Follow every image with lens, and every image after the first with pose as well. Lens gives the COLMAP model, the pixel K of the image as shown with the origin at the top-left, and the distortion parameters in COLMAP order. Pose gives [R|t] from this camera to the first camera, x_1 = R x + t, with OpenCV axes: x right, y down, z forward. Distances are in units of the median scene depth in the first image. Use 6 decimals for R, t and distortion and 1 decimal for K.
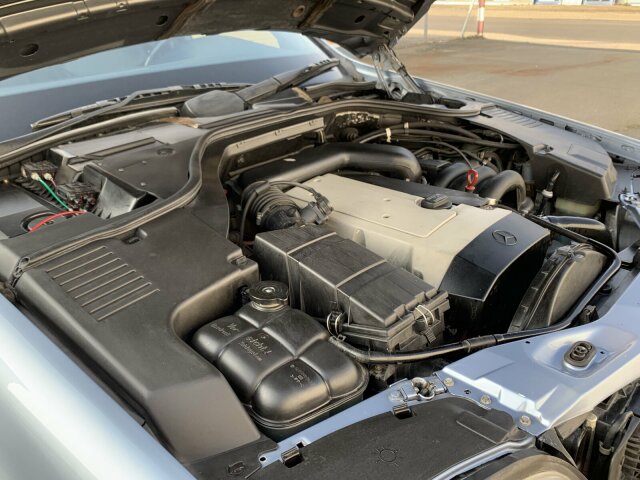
lens RADIAL K [[554.9, 0, 315.8], [0, 554.9, 239.7], [0, 0, 1]] dist [0.053730, -0.002627]
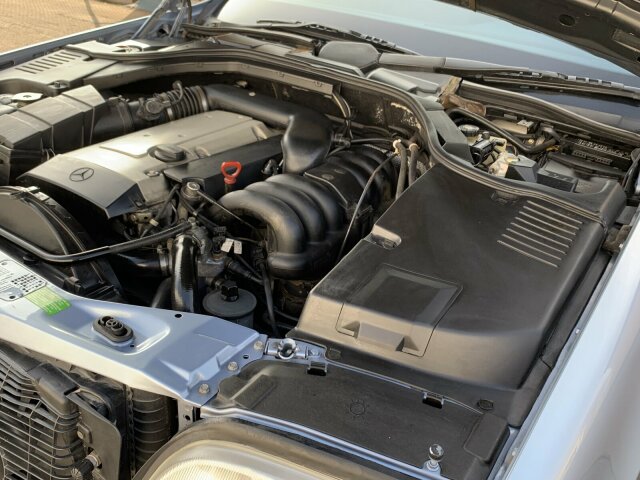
lens RADIAL K [[554.9, 0, 315.8], [0, 554.9, 239.7], [0, 0, 1]] dist [0.053730, -0.002627]
pose [[0.155663, 0.519990, -0.839868, 0.845778], [-0.512623, 0.769307, 0.381293, -0.329399], [0.844385, 0.371182, 0.386312, 0.648240]]
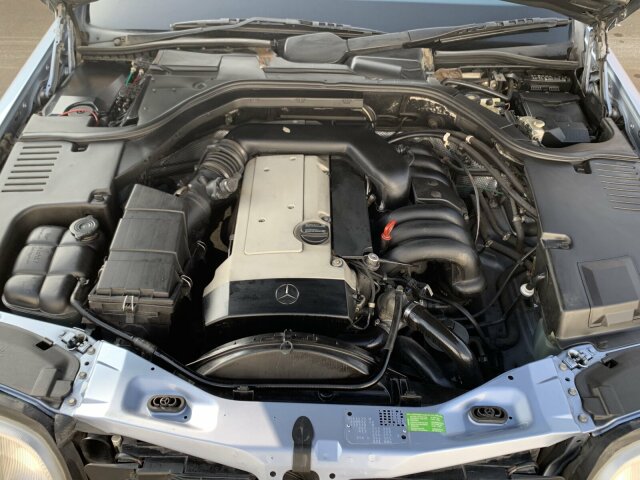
lens RADIAL K [[554.9, 0, 315.8], [0, 554.9, 239.7], [0, 0, 1]] dist [0.053730, -0.002627]
pose [[0.675766, 0.508212, -0.533911, 0.554837], [-0.349702, 0.858660, 0.374716, -0.314961], [0.648883, -0.066510, 0.757976, 0.163478]]
